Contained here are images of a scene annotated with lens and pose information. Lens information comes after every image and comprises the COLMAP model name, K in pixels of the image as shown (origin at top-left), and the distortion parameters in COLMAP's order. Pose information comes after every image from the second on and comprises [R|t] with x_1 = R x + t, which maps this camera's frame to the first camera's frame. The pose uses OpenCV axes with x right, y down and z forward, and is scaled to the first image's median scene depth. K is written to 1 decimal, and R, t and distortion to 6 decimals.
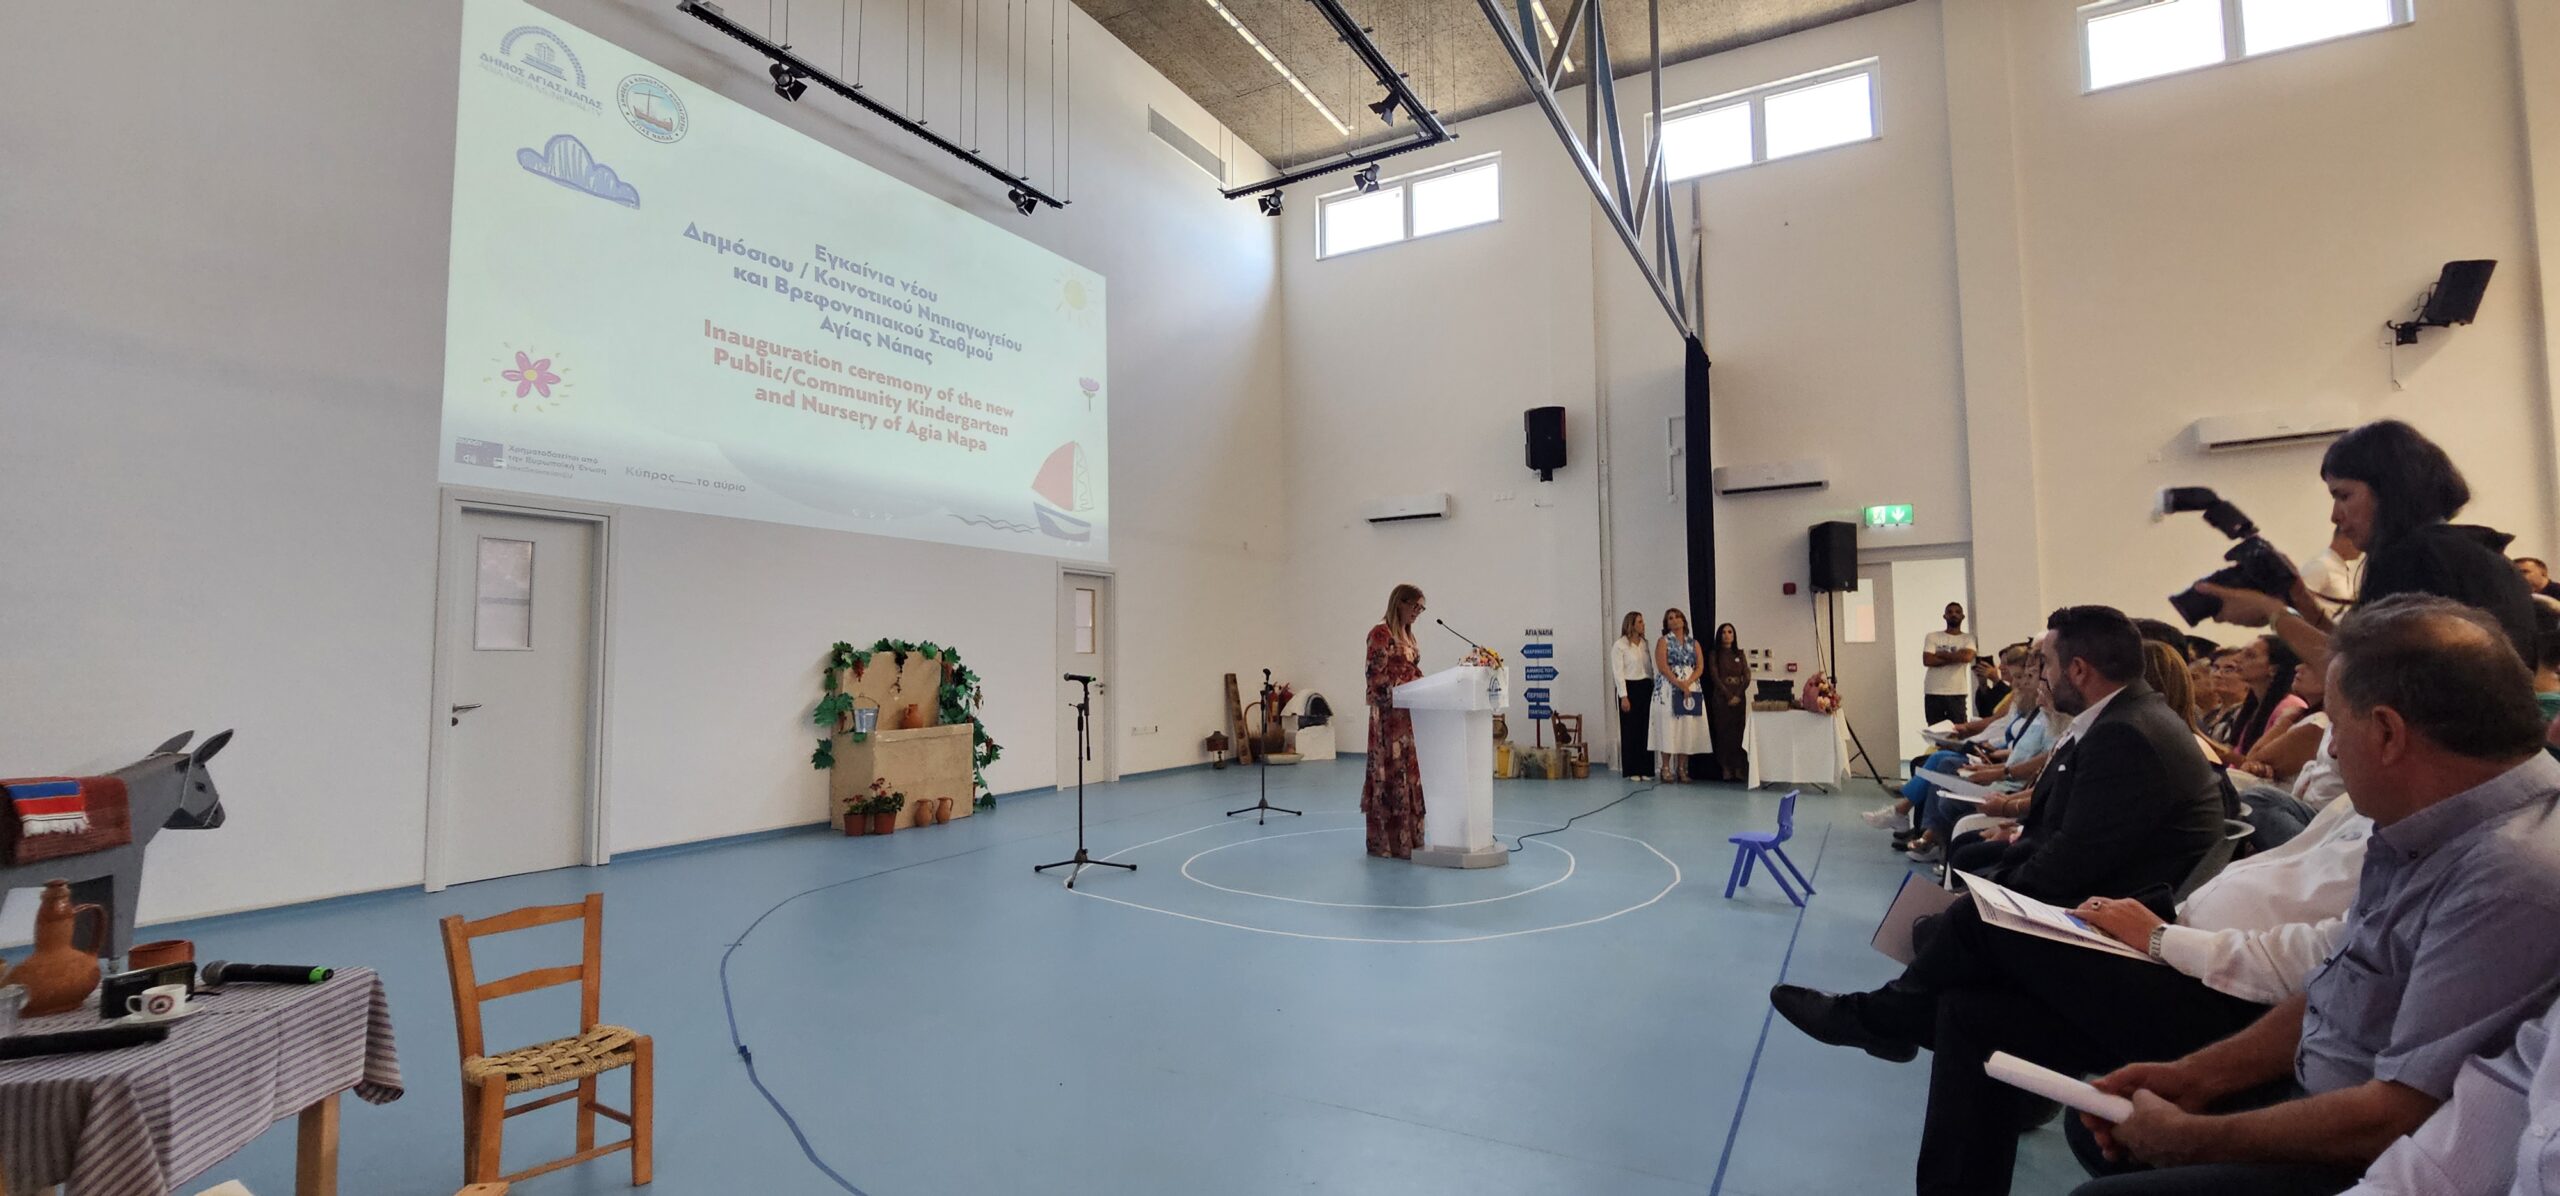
lens RADIAL K [[1063.4, 0, 1242.9], [0, 1063.4, 590.7], [0, 0, 1]] dist [-0.007655, 0.000184]
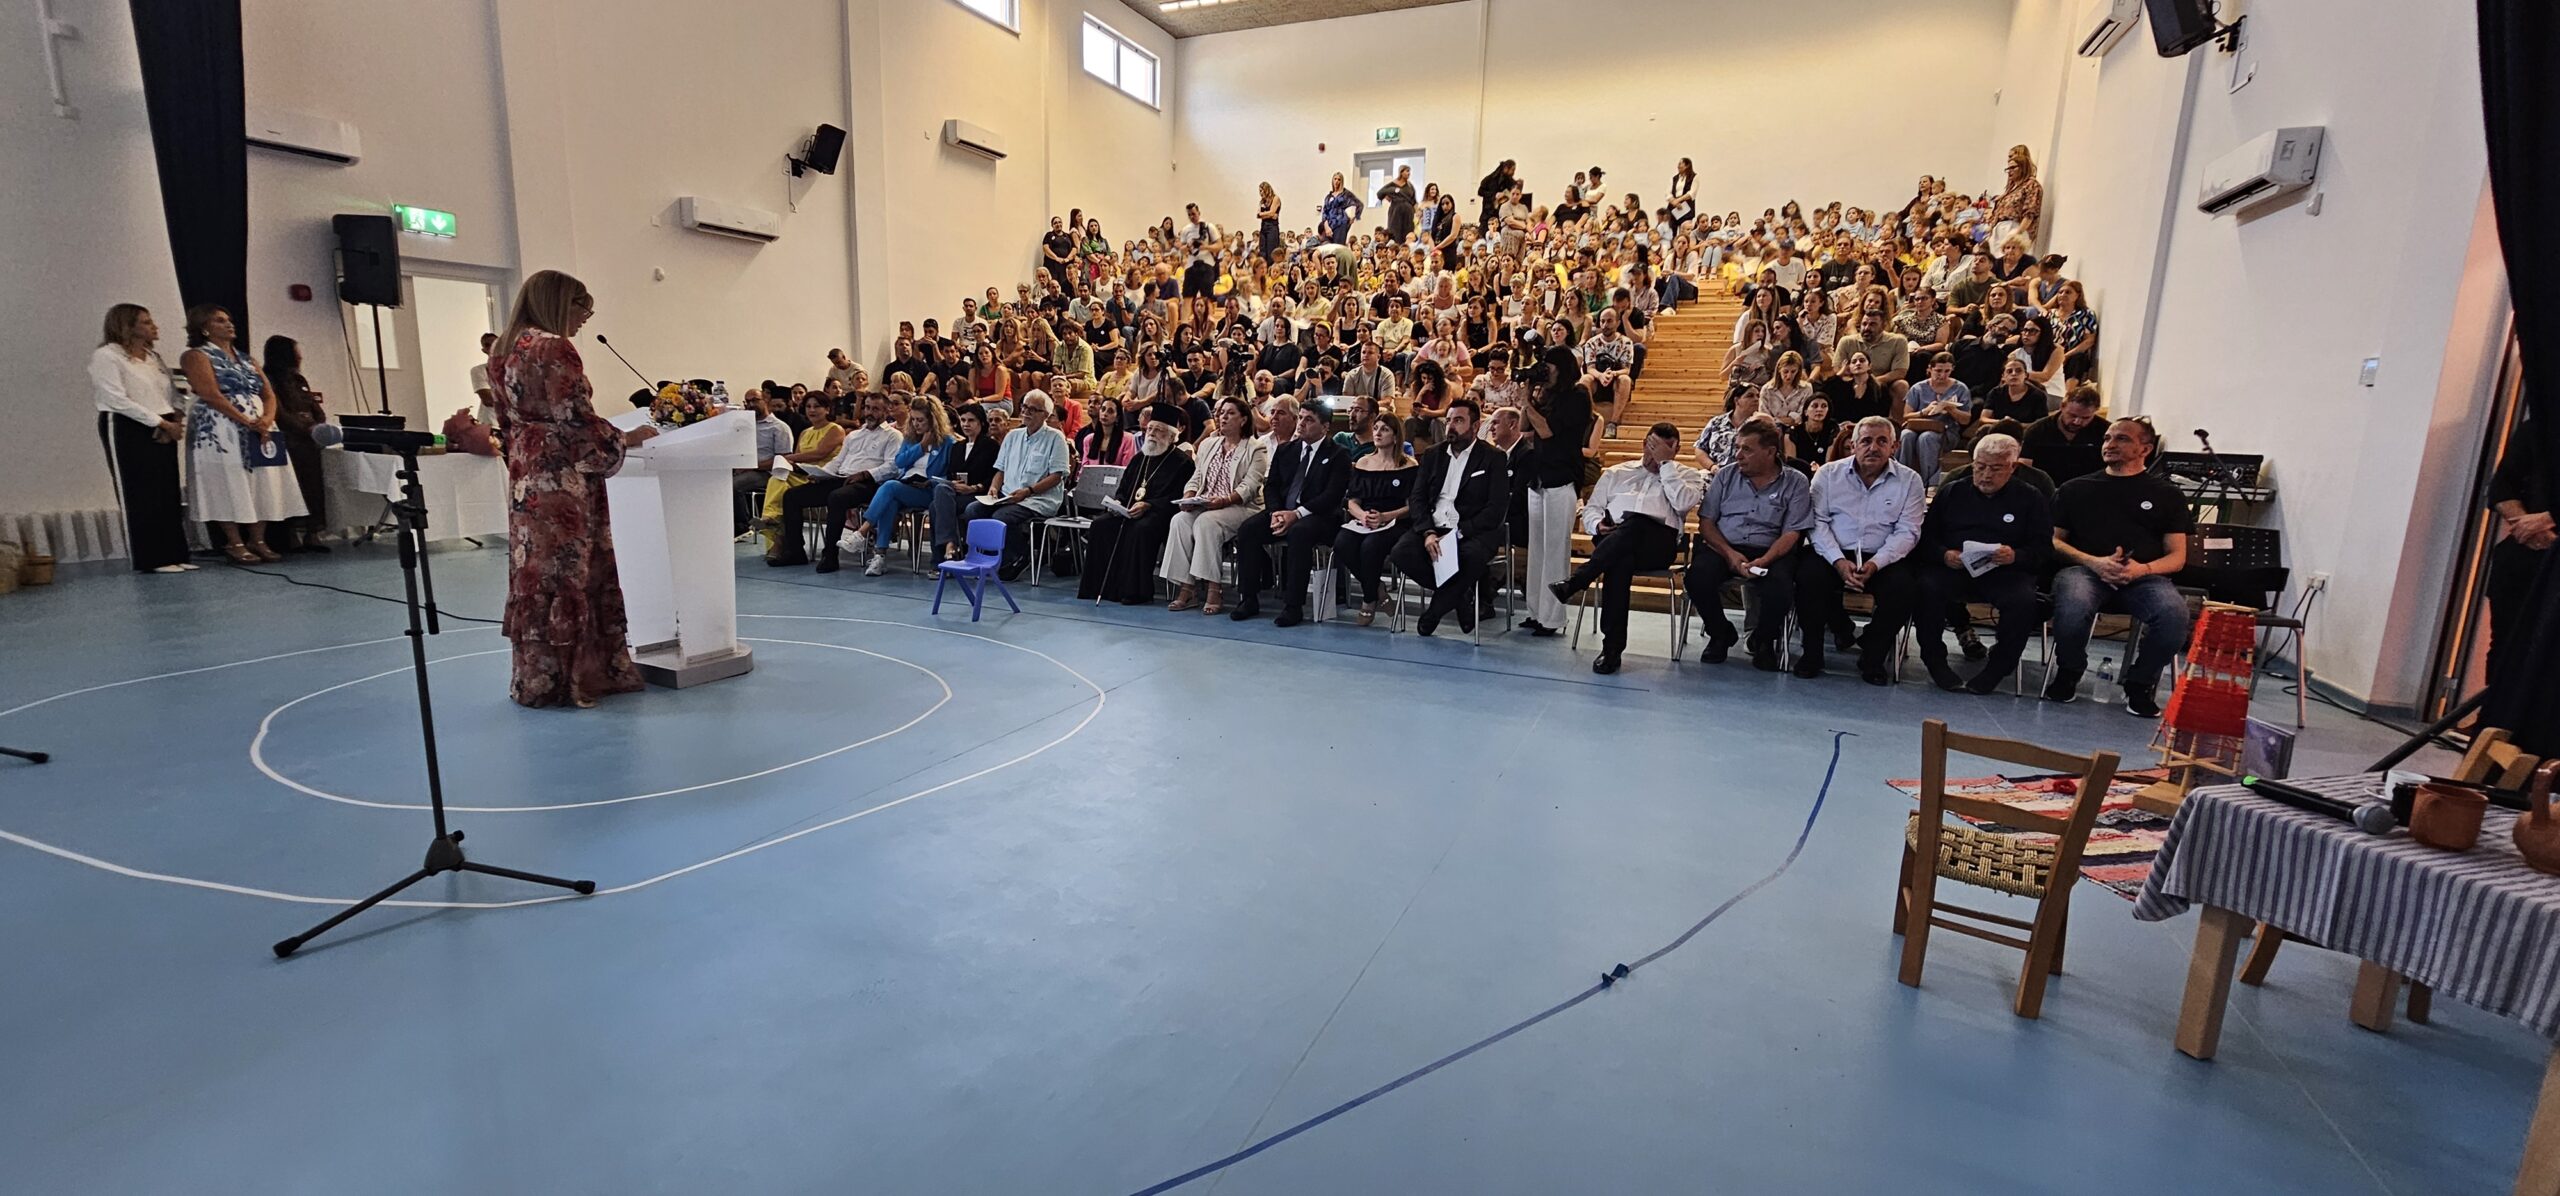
lens RADIAL K [[1063.4, 0, 1242.9], [0, 1063.4, 590.7], [0, 0, 1]] dist [-0.007655, 0.000184]
pose [[-0.129296, -0.160905, 0.978464, -0.360799], [-0.098201, 0.983974, 0.148835, 0.030634], [-0.986732, -0.076842, -0.143025, 0.454911]]
